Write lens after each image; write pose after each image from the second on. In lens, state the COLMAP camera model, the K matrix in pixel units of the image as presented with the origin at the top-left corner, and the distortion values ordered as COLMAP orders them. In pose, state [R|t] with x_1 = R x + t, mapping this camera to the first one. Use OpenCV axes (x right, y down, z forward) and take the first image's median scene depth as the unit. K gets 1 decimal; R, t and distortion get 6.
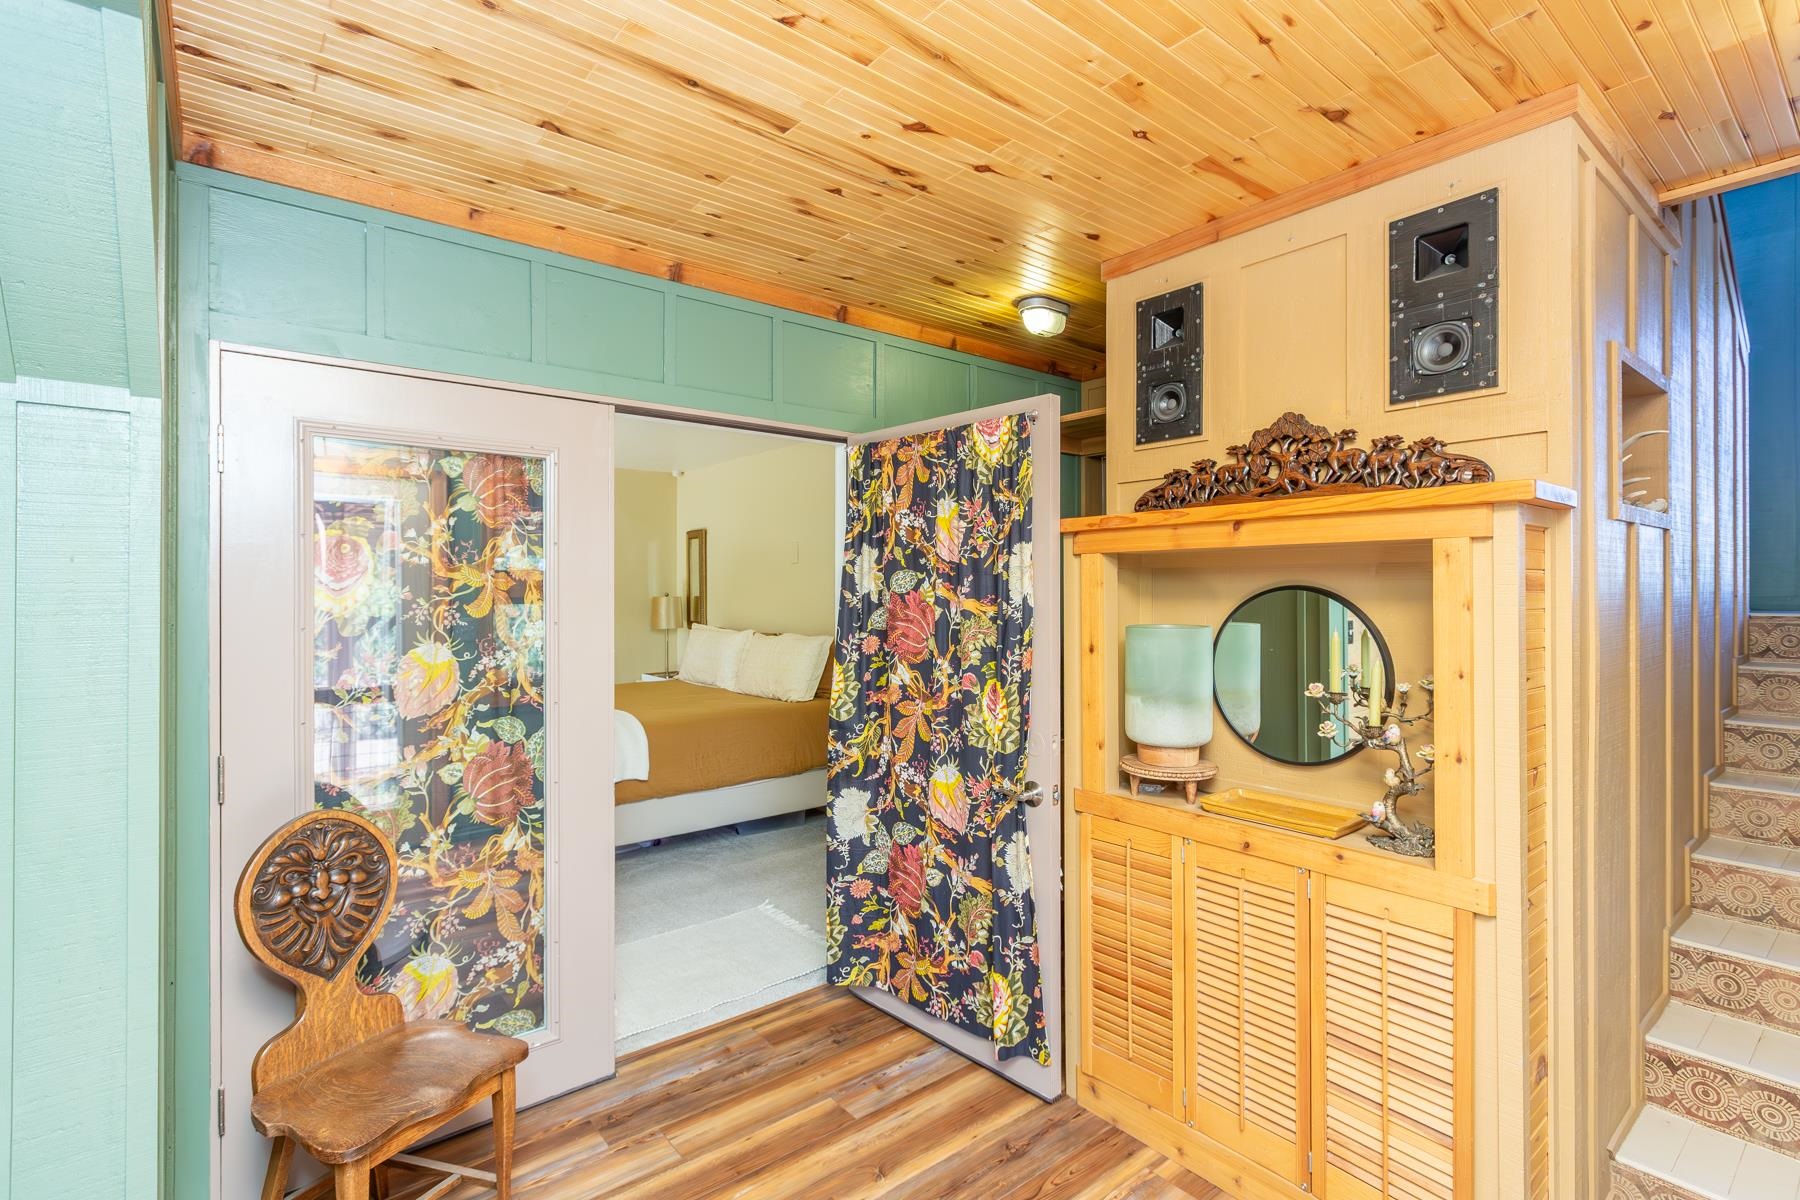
lens RADIAL K [[822.1, 0, 897.4], [0, 822.1, 596.7], [0, 0, 1]] dist [0.005520, -0.000677]
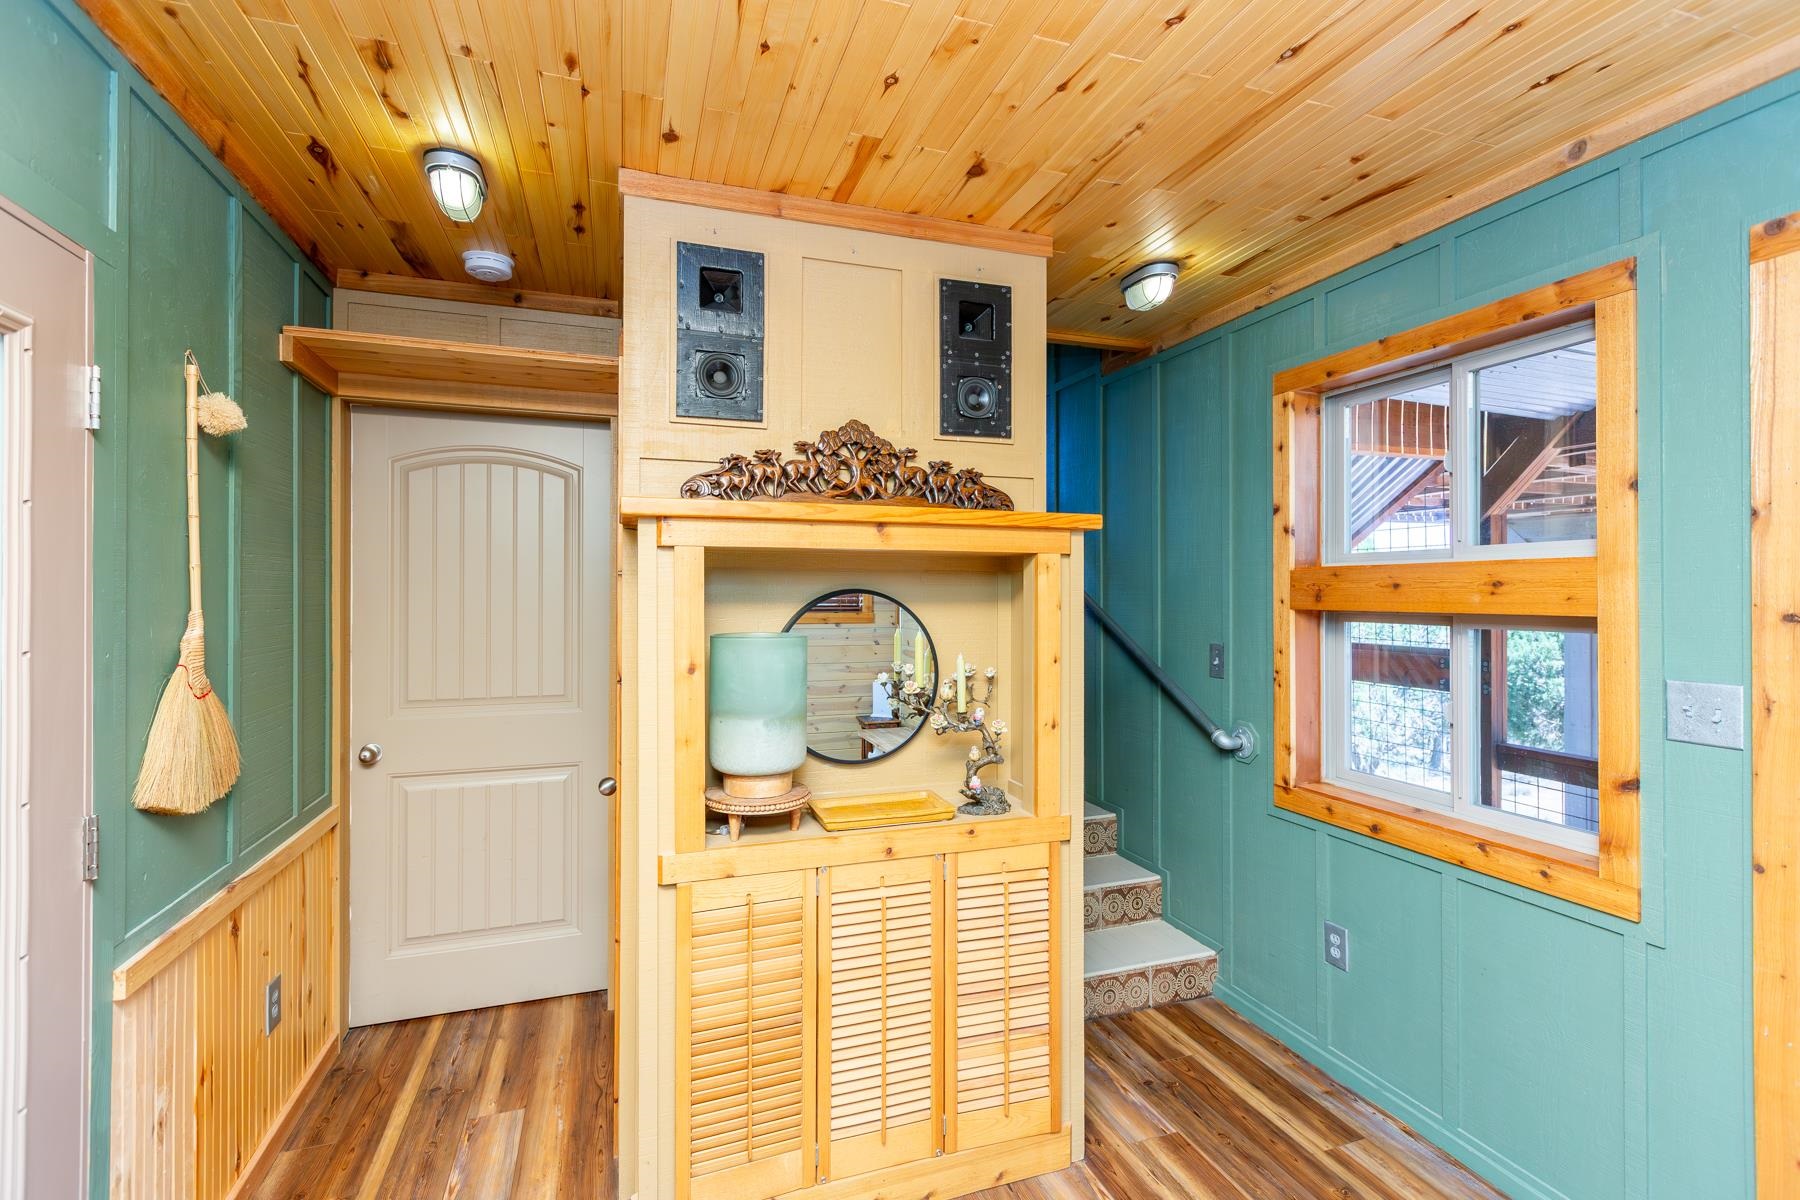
lens RADIAL K [[822.1, 0, 898.2], [0, 822.1, 590.5], [0, 0, 1]] dist [0.005520, -0.000677]
pose [[0.348474, 0.004740, 0.937307, -0.491845], [0.004331, 0.999968, -0.006667, -0.004758], [-0.937308, 0.006383, 0.348442, 0.628755]]
